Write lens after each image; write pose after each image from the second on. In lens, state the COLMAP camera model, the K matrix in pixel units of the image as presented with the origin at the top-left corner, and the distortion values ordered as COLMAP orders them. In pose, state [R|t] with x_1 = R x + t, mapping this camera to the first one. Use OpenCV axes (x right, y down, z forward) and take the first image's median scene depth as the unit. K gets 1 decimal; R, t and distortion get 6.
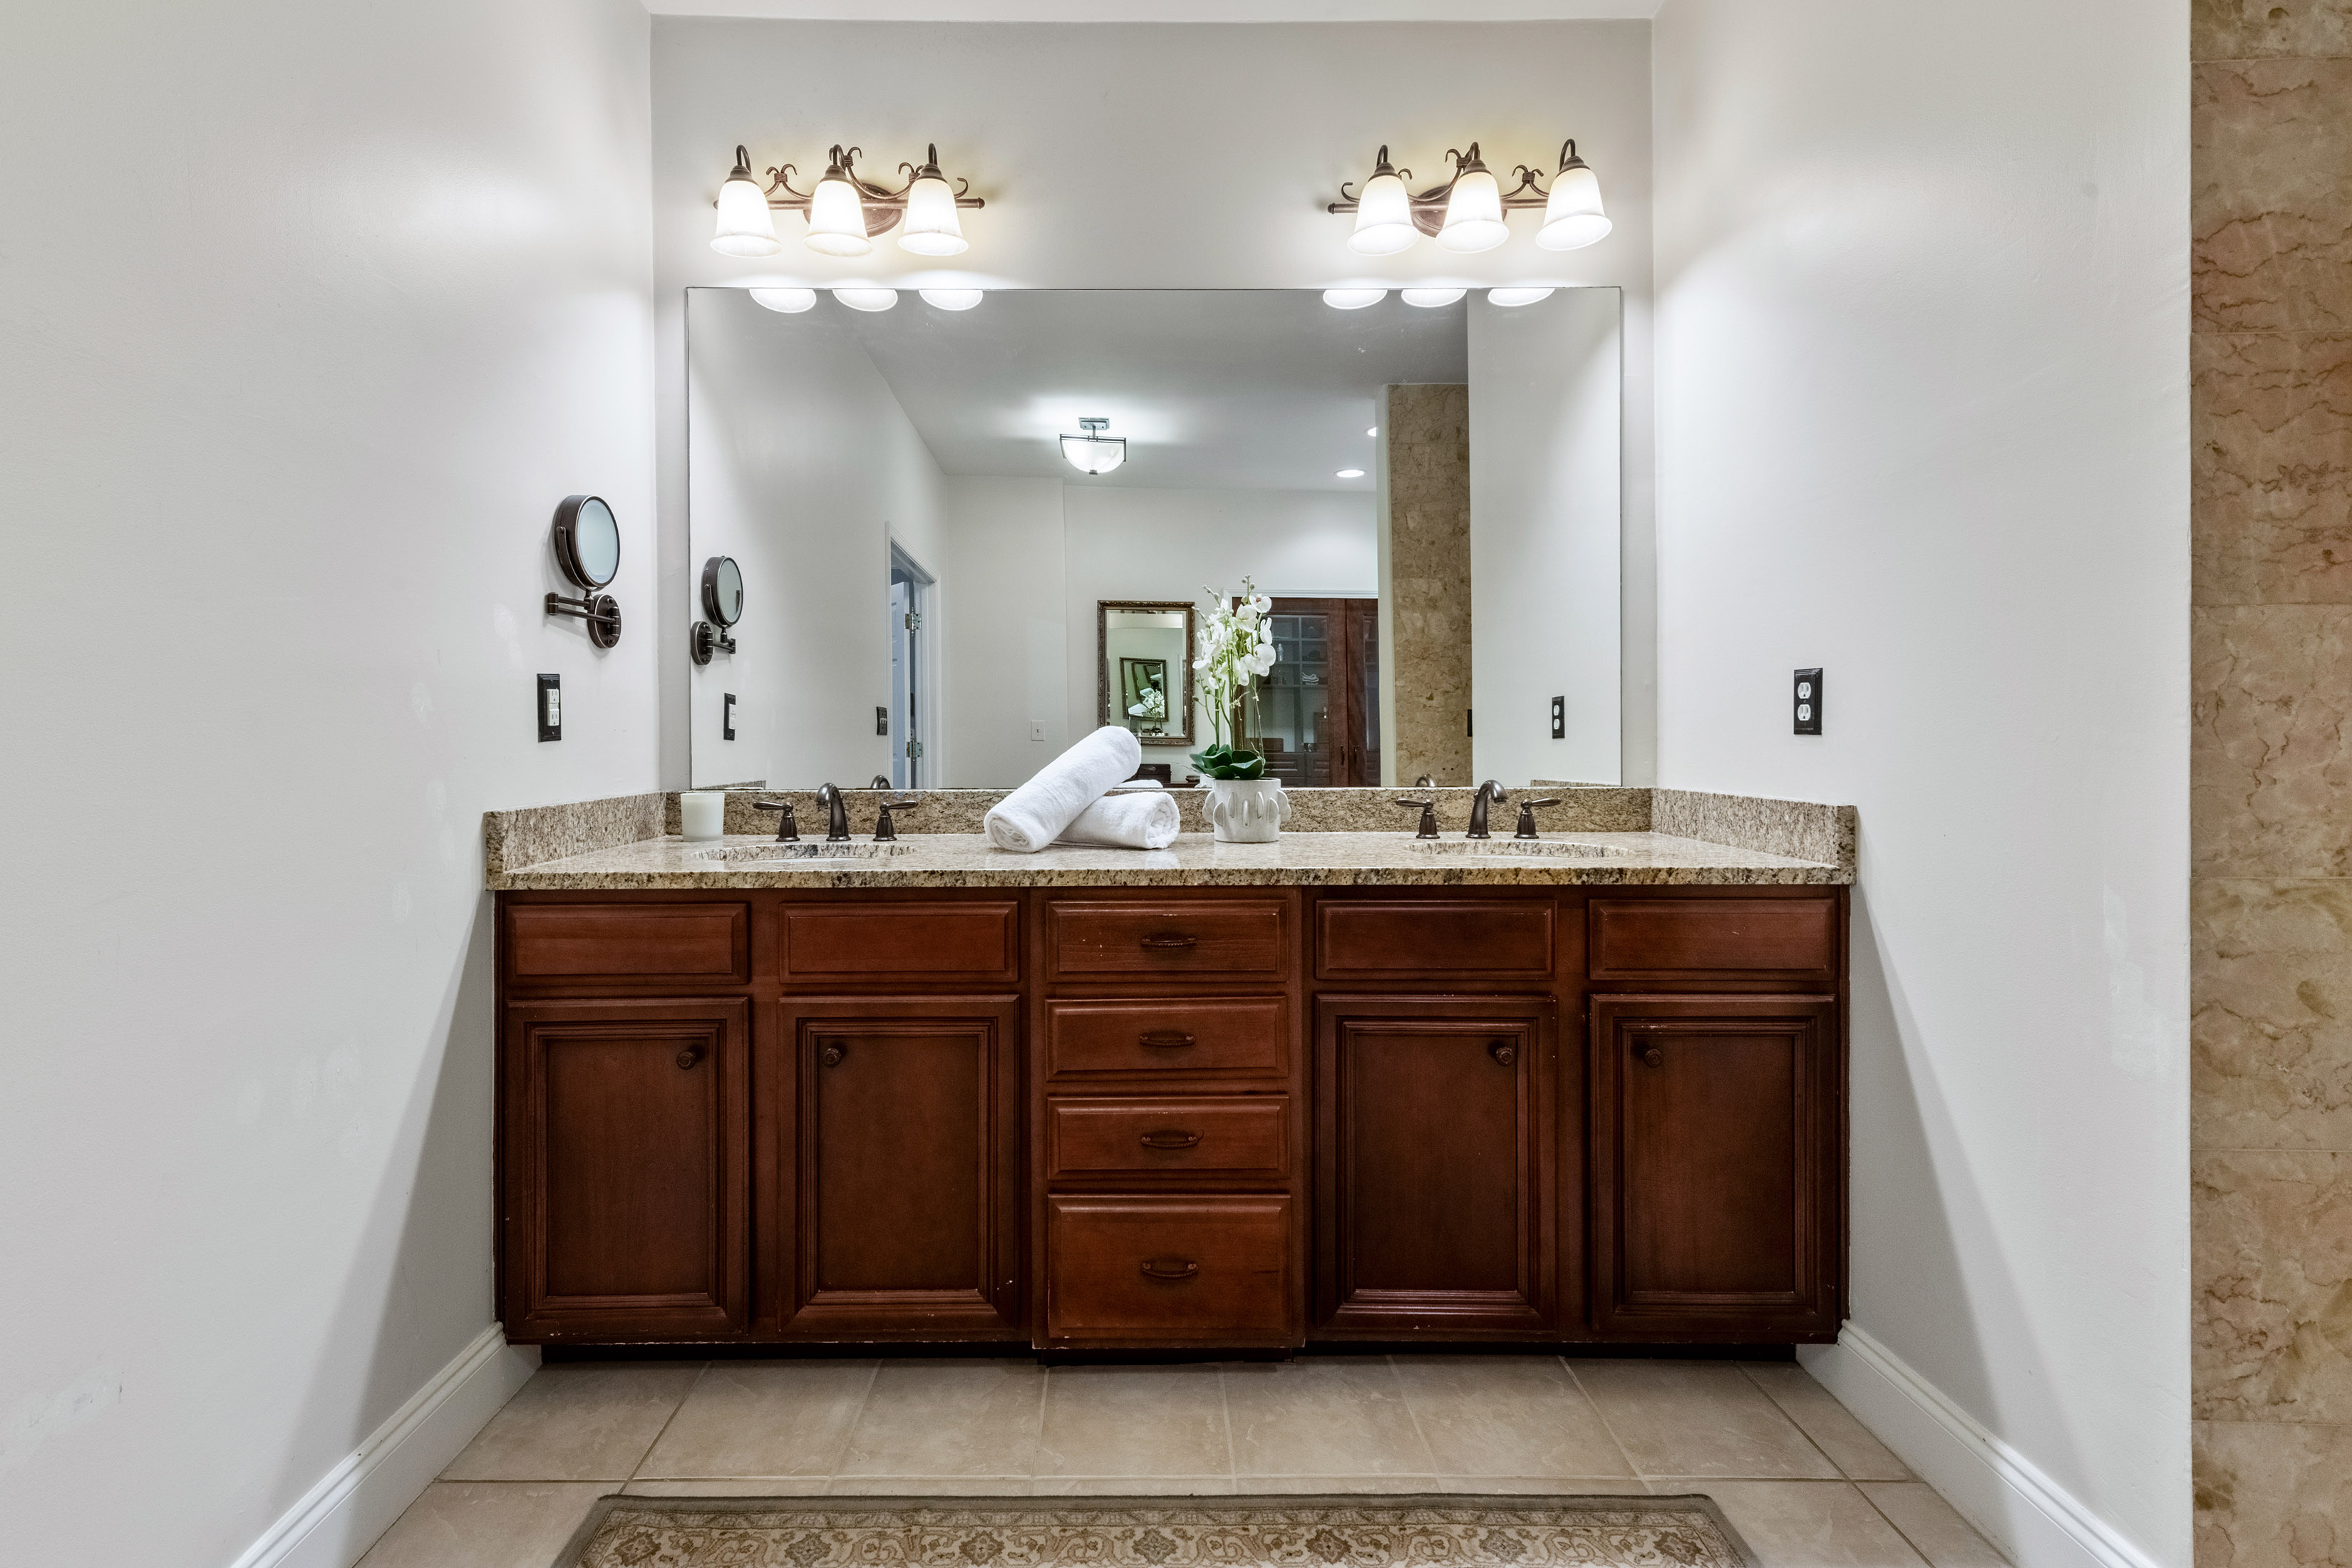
lens RADIAL K [[1034.7, 0, 1128.0], [0, 1034.7, 744.3], [0, 0, 1]] dist [0.015219, -0.003582]
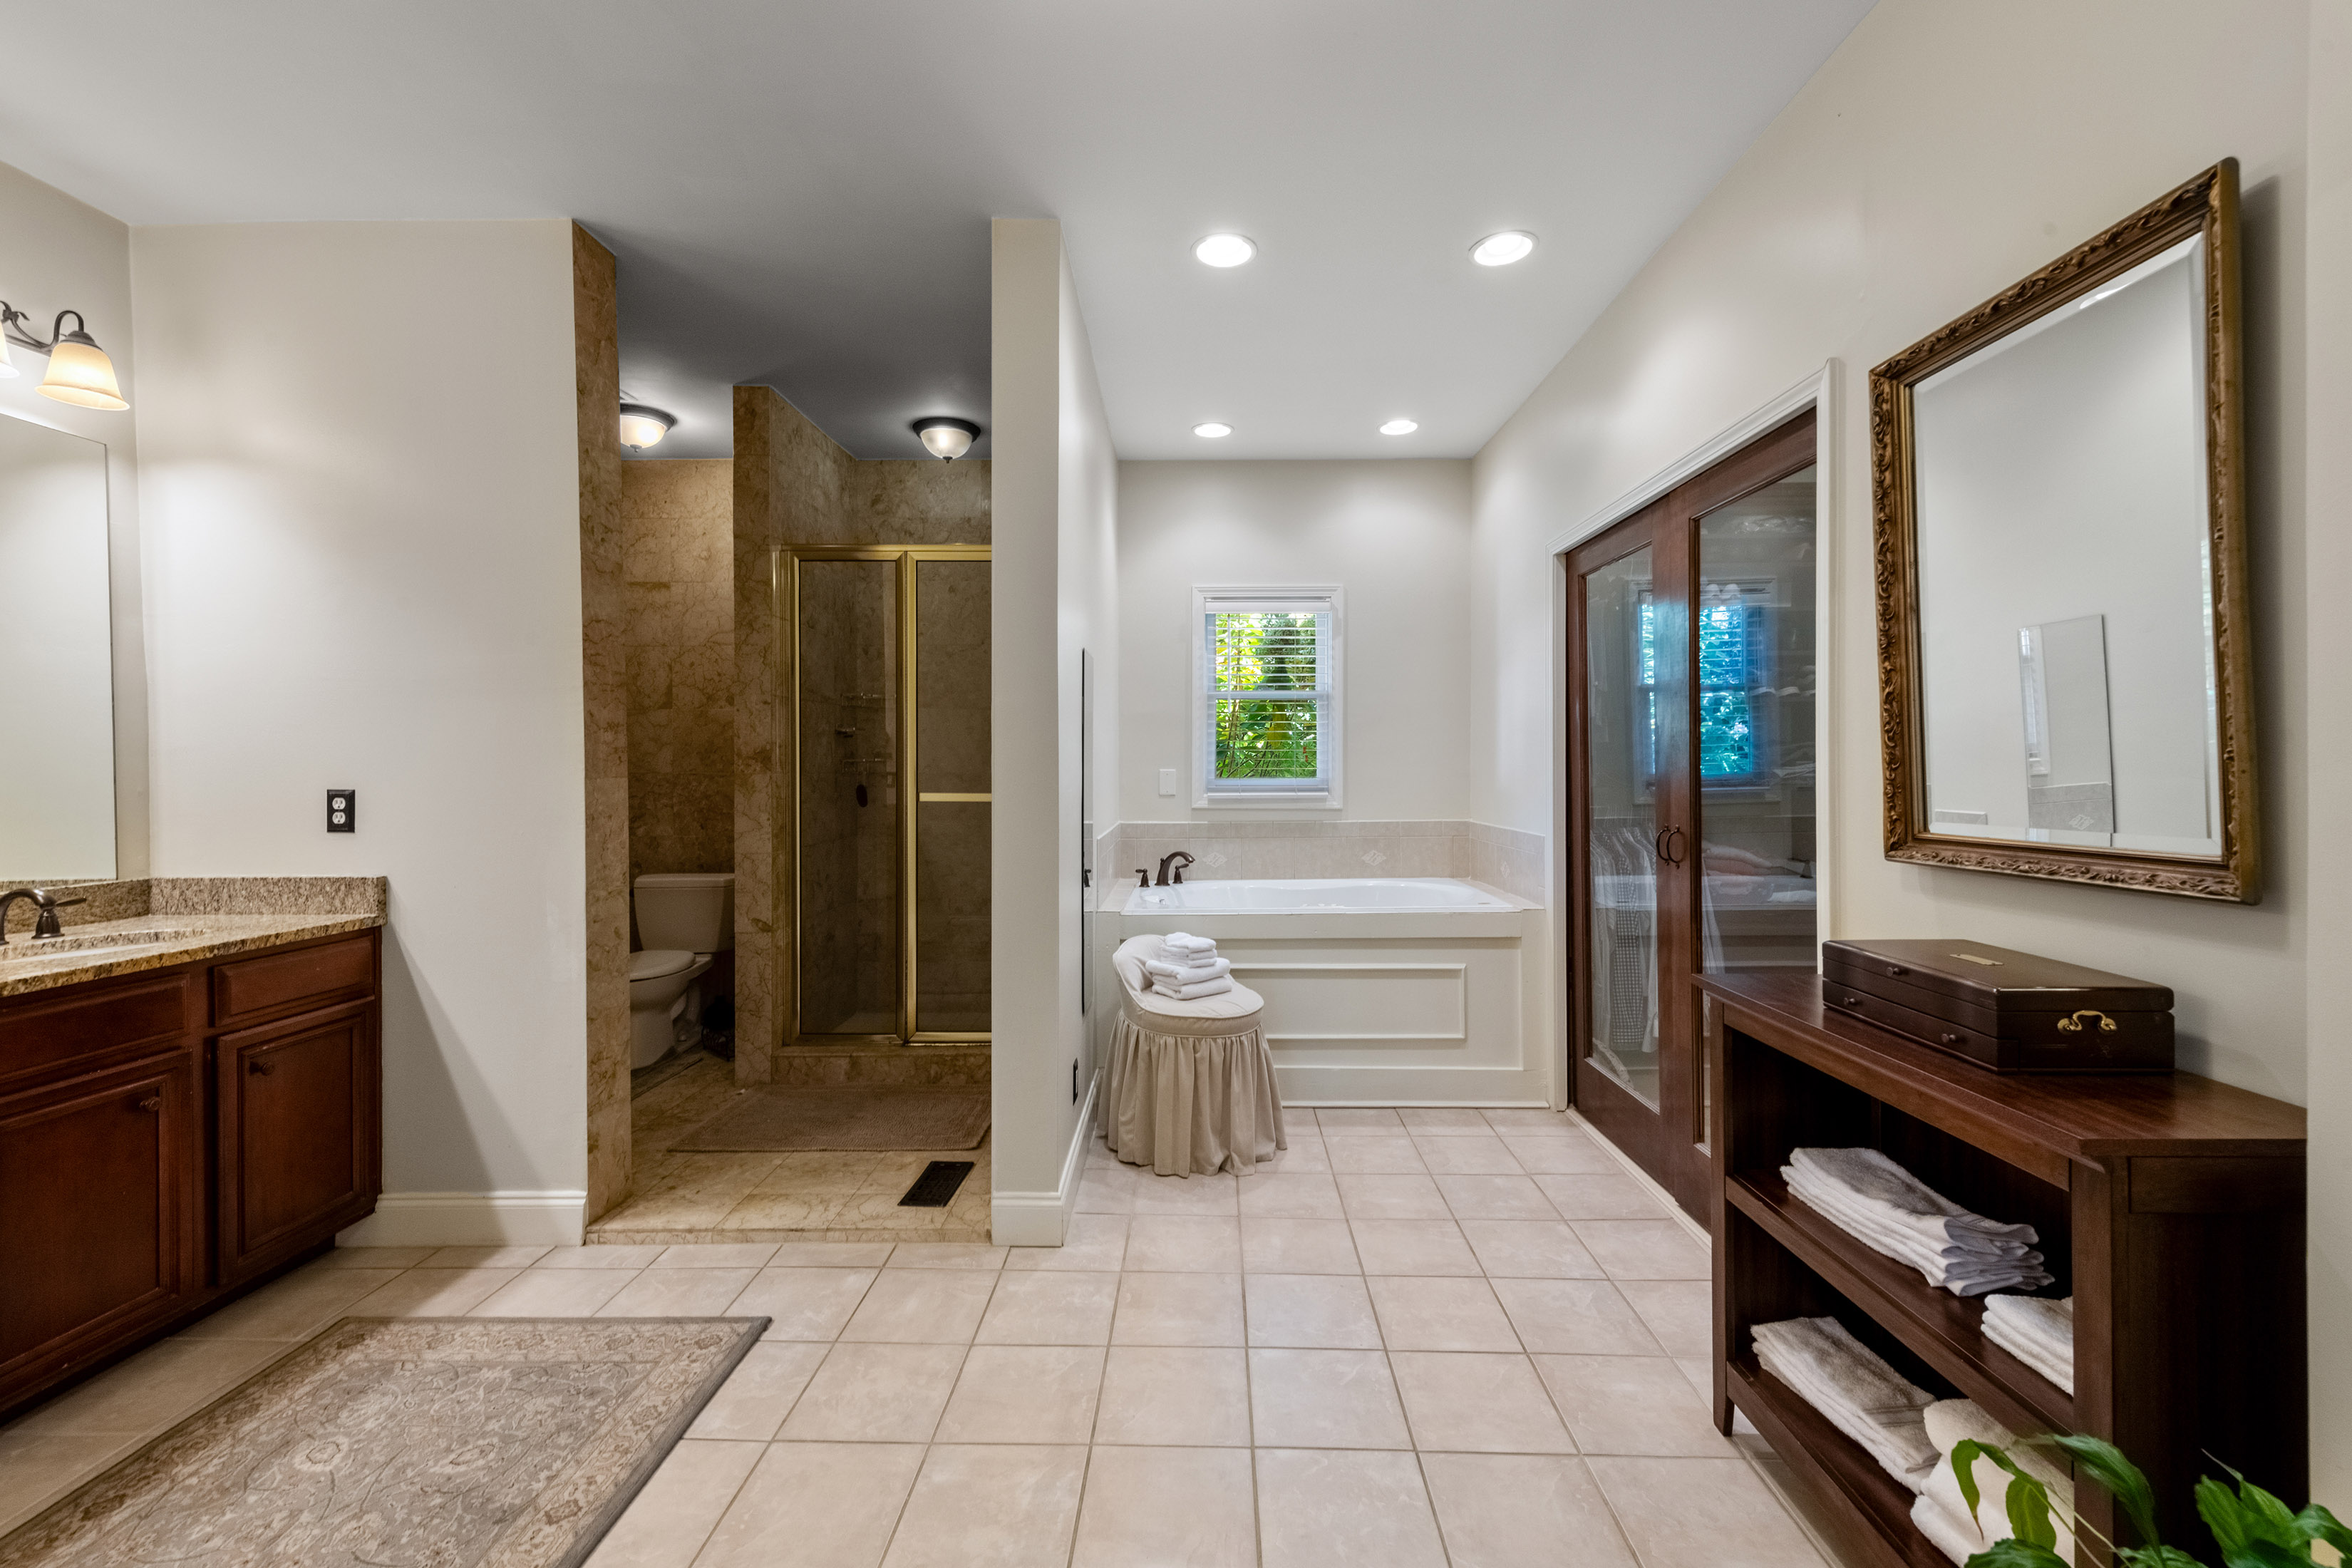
lens RADIAL K [[945.8, 0, 1191.7], [0, 945.8, 773.8], [0, 0, 1]] dist [0.011904, -0.003773]
pose [[0.010308, -0.002723, 0.999943, -0.775388], [0.010173, 0.999945, 0.002618, -0.091211], [-0.999895, 0.010145, 0.010335, -0.278825]]
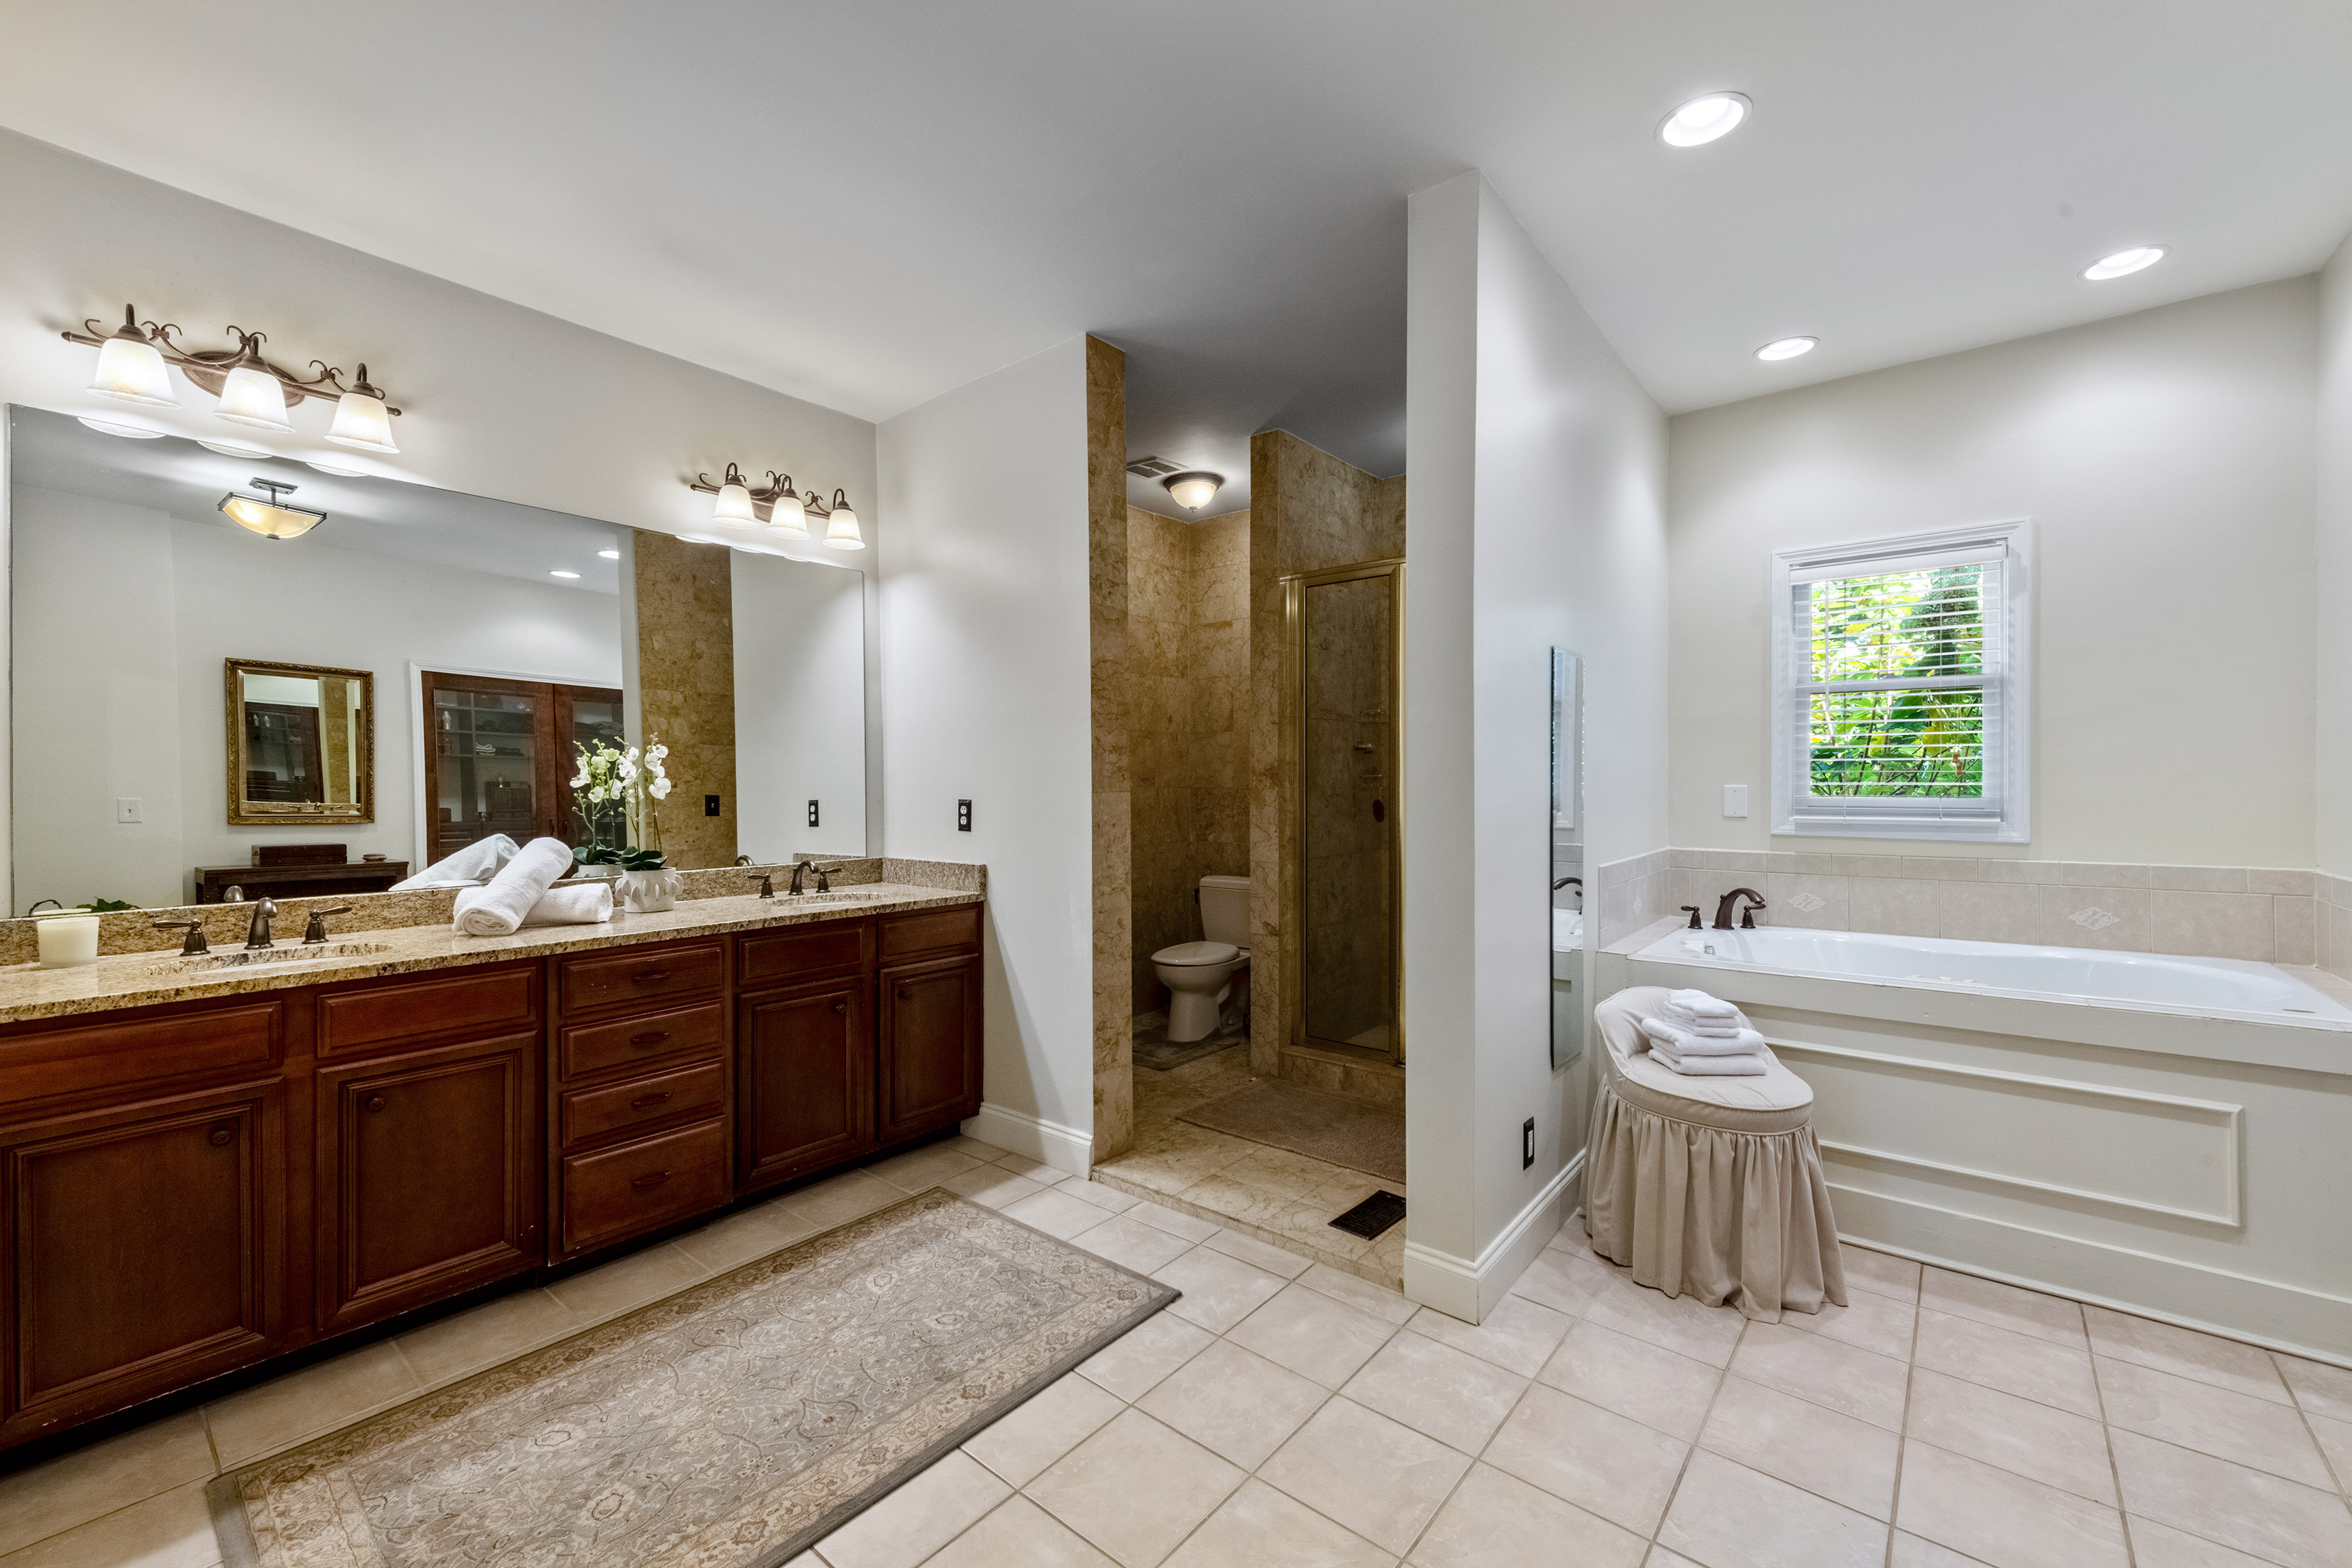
lens RADIAL K [[945.8, 0, 1180.5], [0, 945.8, 783.1], [0, 0, 1]] dist [0.011904, -0.003773]
pose [[0.631277, 0.002073, 0.775555, -0.580101], [0.006136, 0.999952, -0.007667, -0.093424], [-0.775533, 0.009599, 0.631234, -0.567150]]
